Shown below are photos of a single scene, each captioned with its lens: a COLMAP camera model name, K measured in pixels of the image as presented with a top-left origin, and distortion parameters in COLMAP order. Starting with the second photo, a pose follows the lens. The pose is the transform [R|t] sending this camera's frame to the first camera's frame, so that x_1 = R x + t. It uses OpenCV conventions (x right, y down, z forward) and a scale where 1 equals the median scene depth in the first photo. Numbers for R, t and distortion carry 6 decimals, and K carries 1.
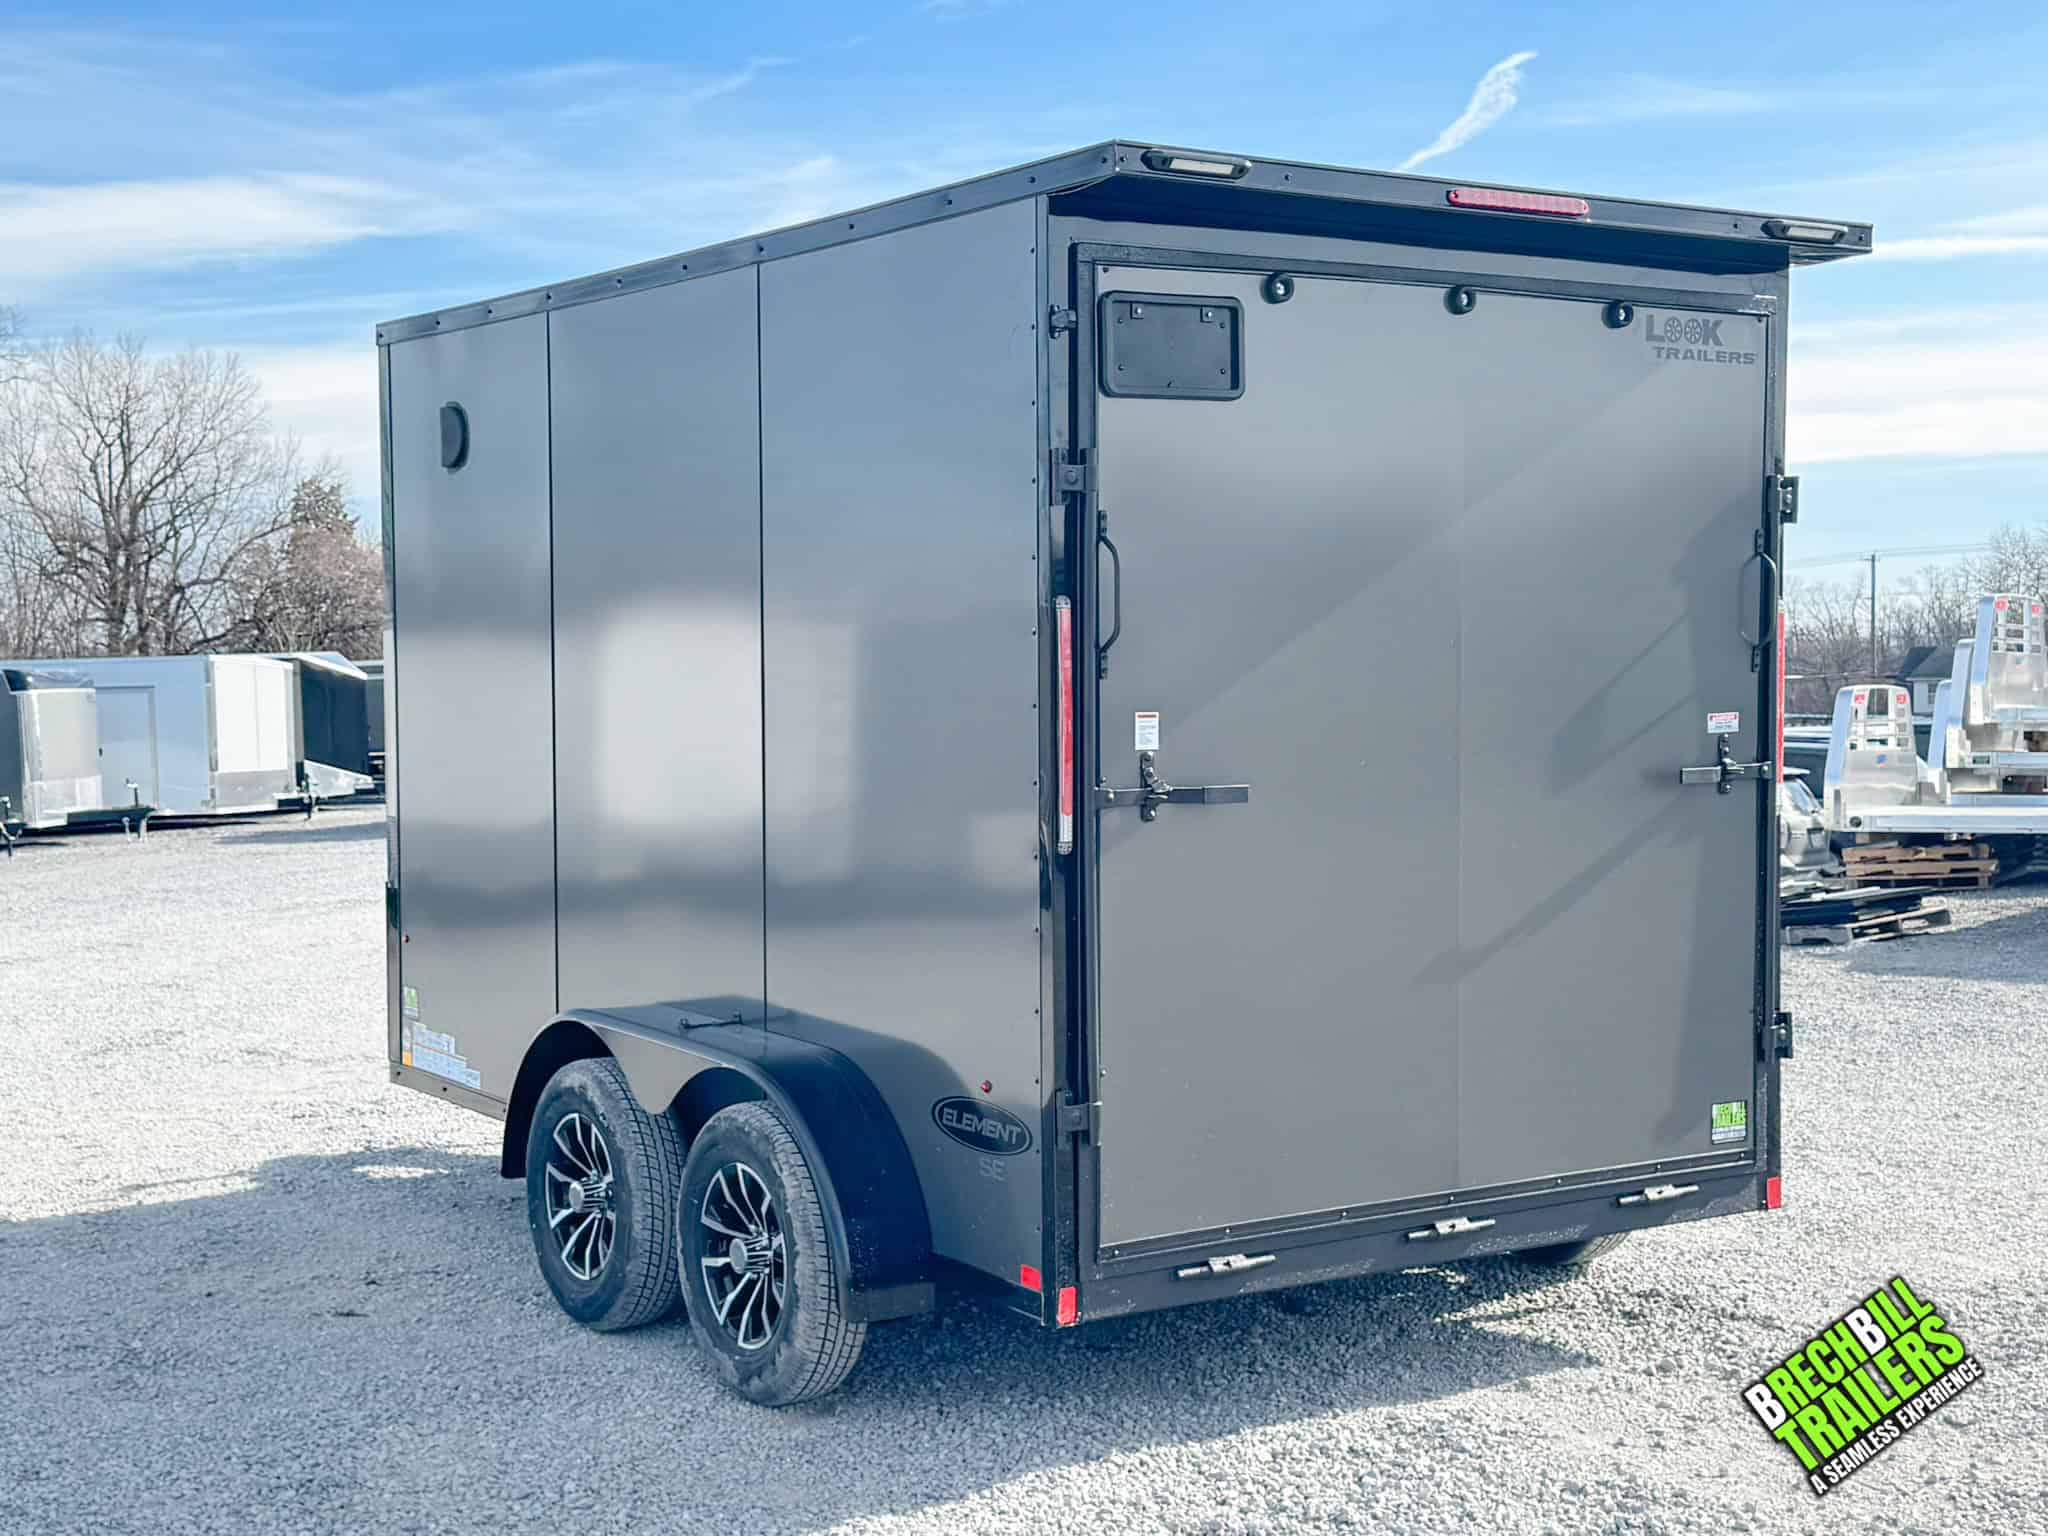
lens RADIAL K [[2749.3, 0, 1023.8], [0, 2749.3, 776.0], [0, 0, 1]] dist [0.172531, -0.302443]
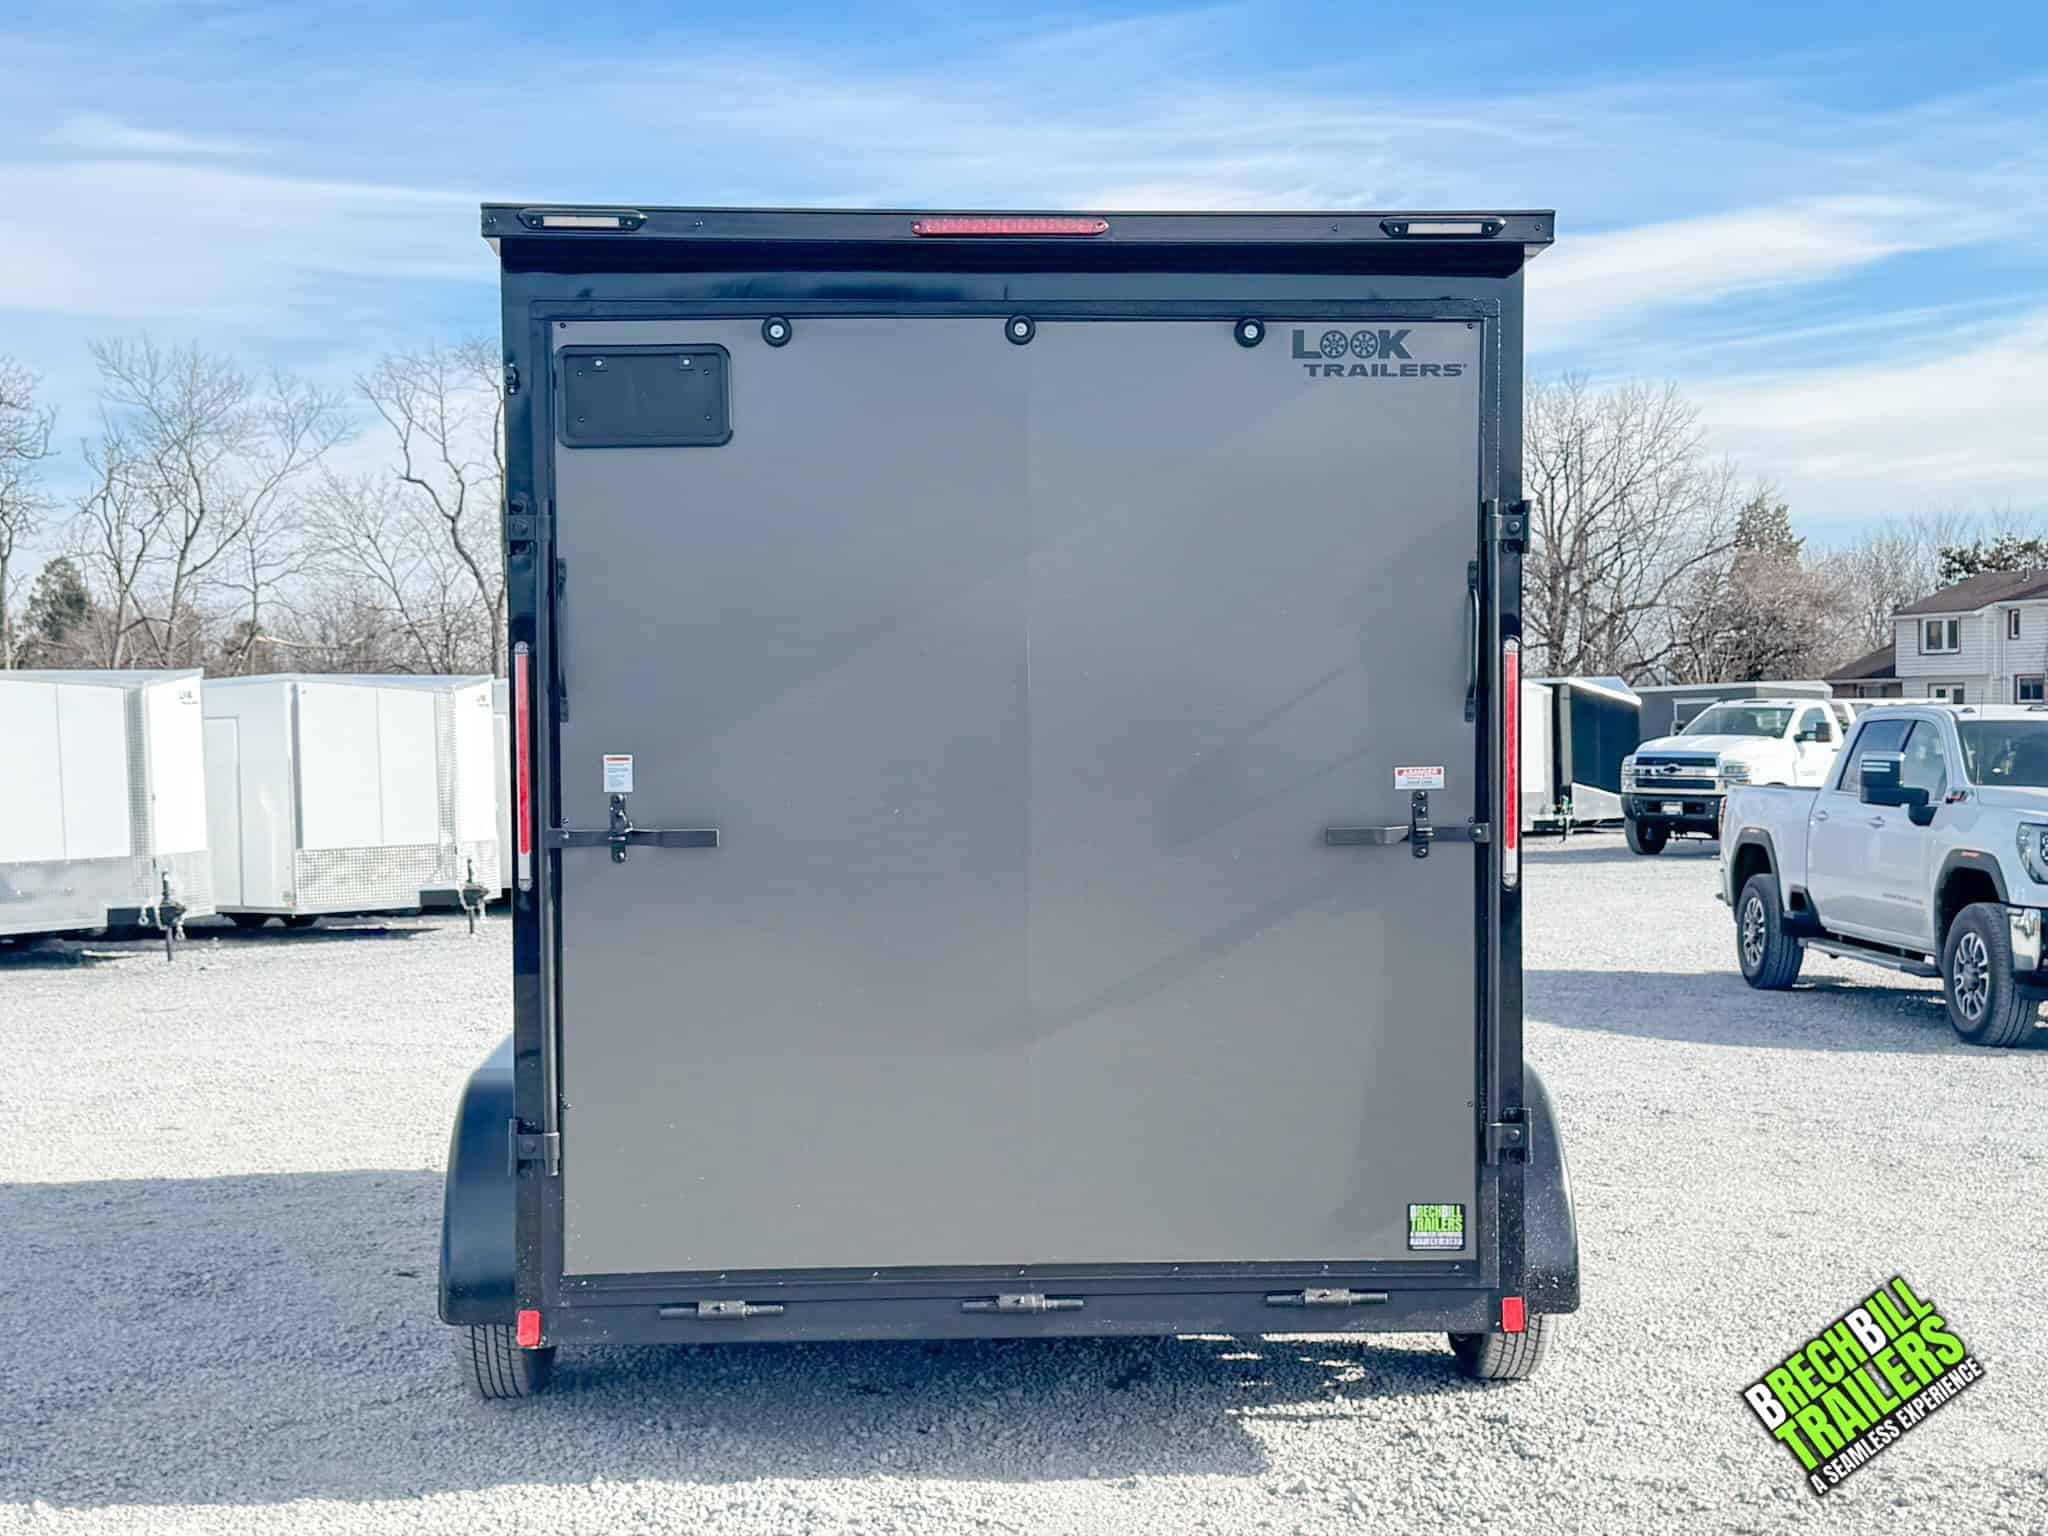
lens RADIAL K [[2748.3, 0, 1024.0], [0, 2748.3, 768.0], [0, 0, 1]] dist [0.202946, -0.509766]
pose [[0.858017, 0.020825, -0.513199, 0.590370], [-0.026436, 0.999644, -0.003634, -0.015586], [0.512940, 0.016685, 0.858262, 0.168776]]
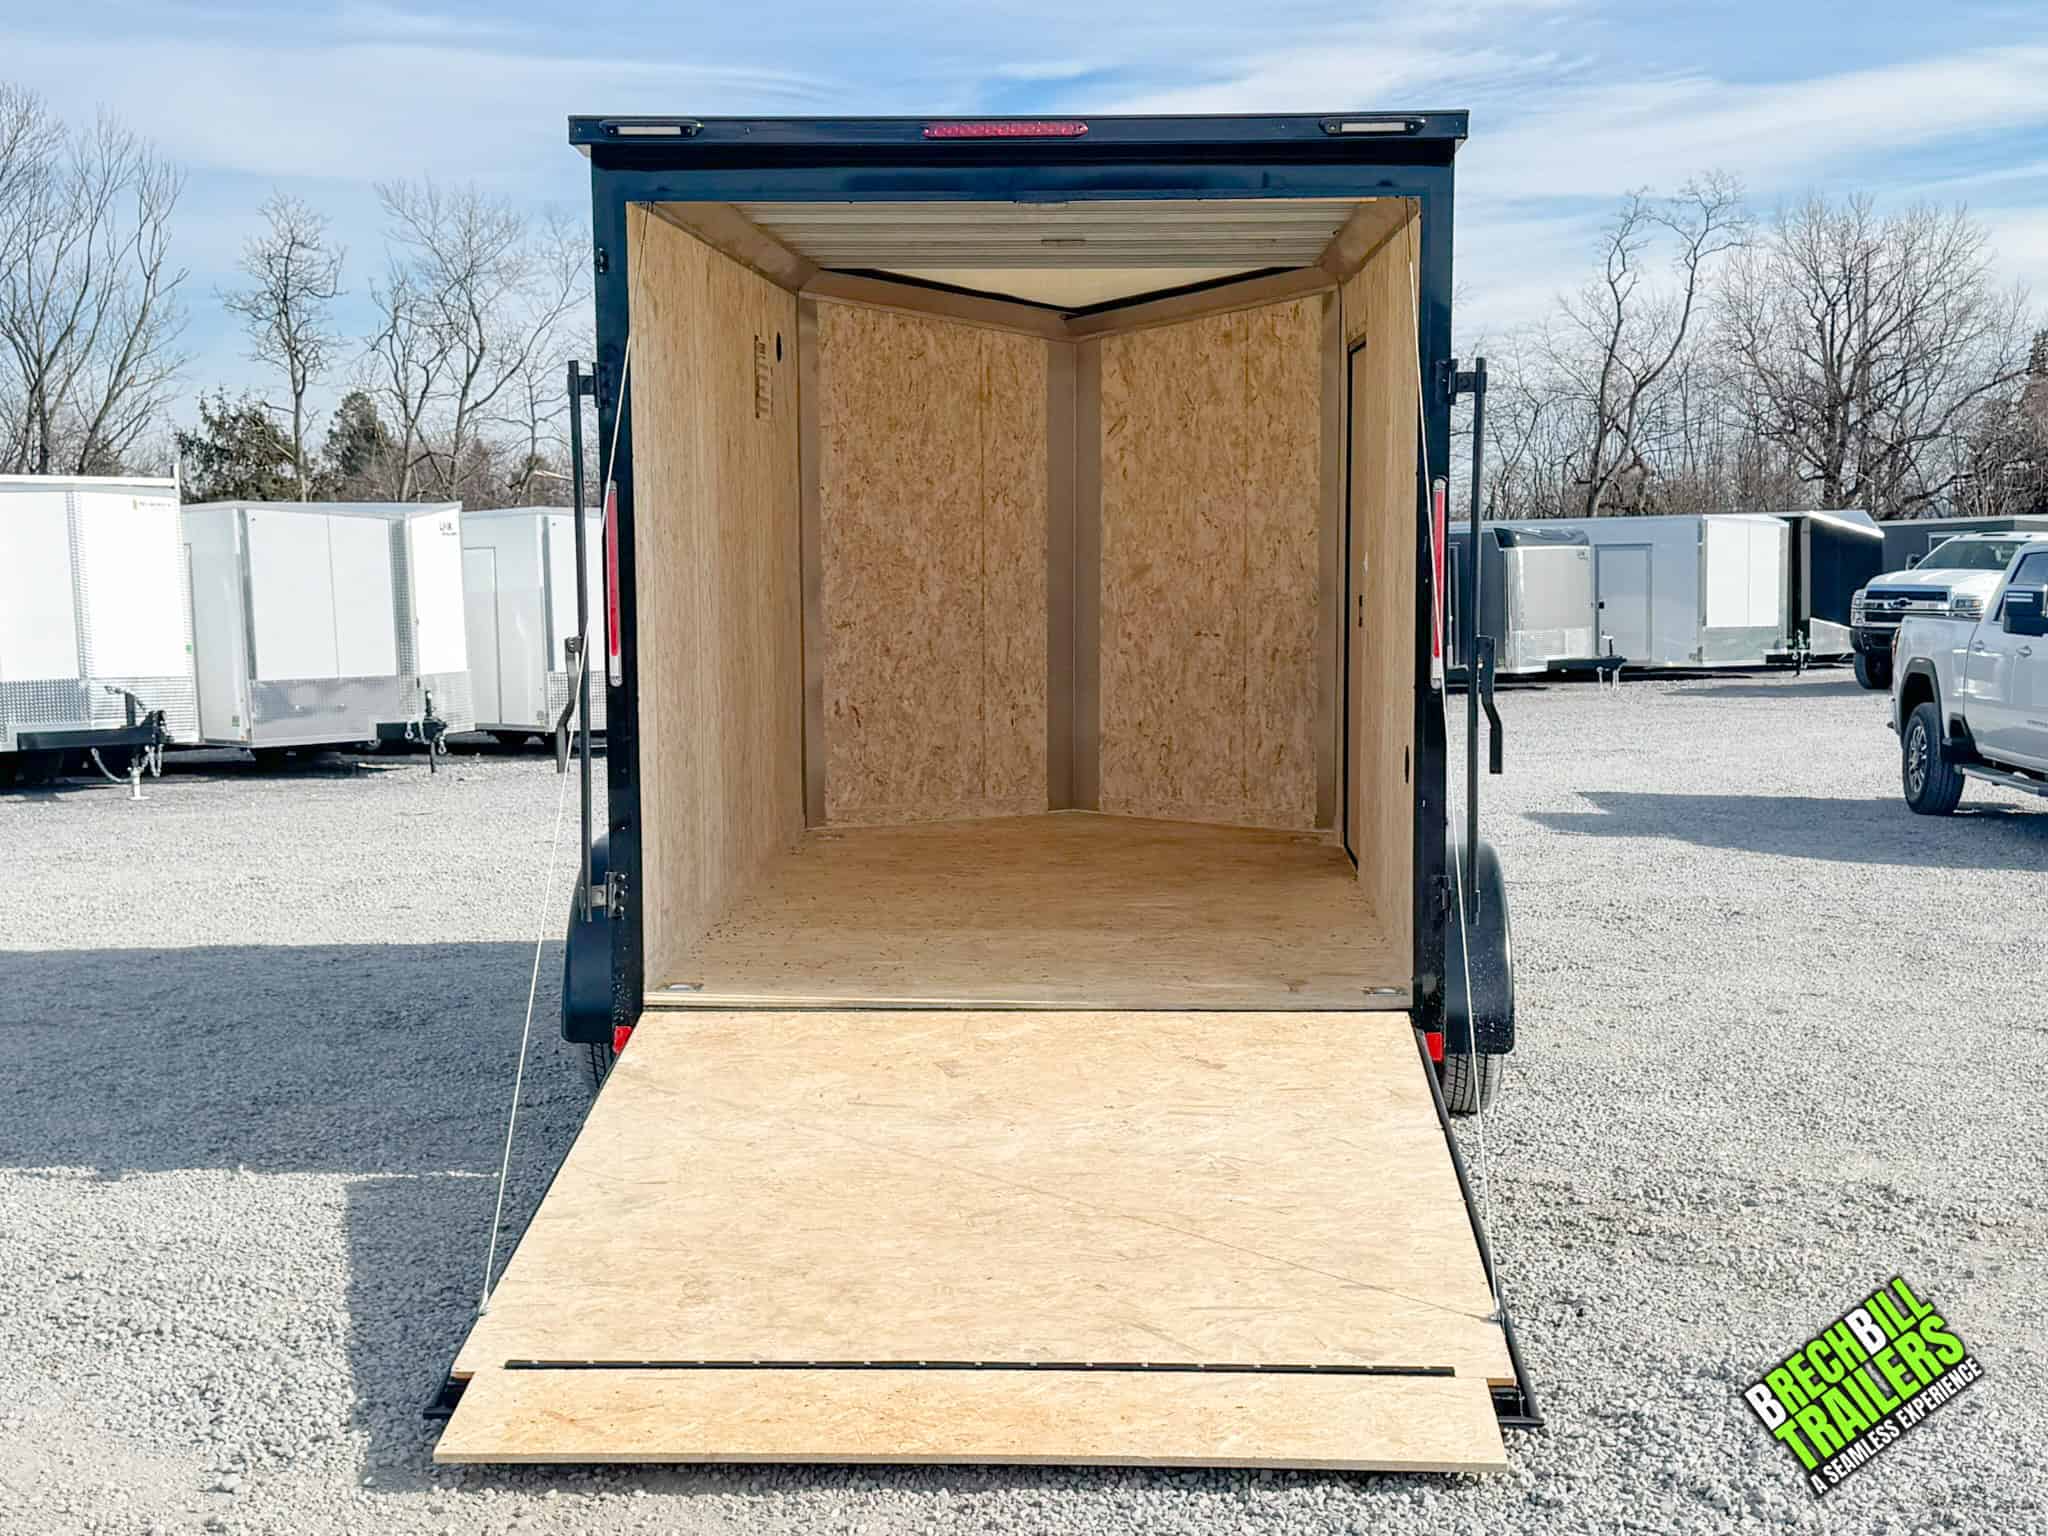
lens RADIAL K [[2749.3, 0, 1023.8], [0, 2749.3, 776.0], [0, 0, 1]] dist [0.172531, -0.302443]
pose [[0.803077, 0.062375, -0.592601, 0.766748], [-0.031857, 0.997578, 0.061831, -0.011519], [0.595023, -0.030776, 0.803119, 0.074864]]
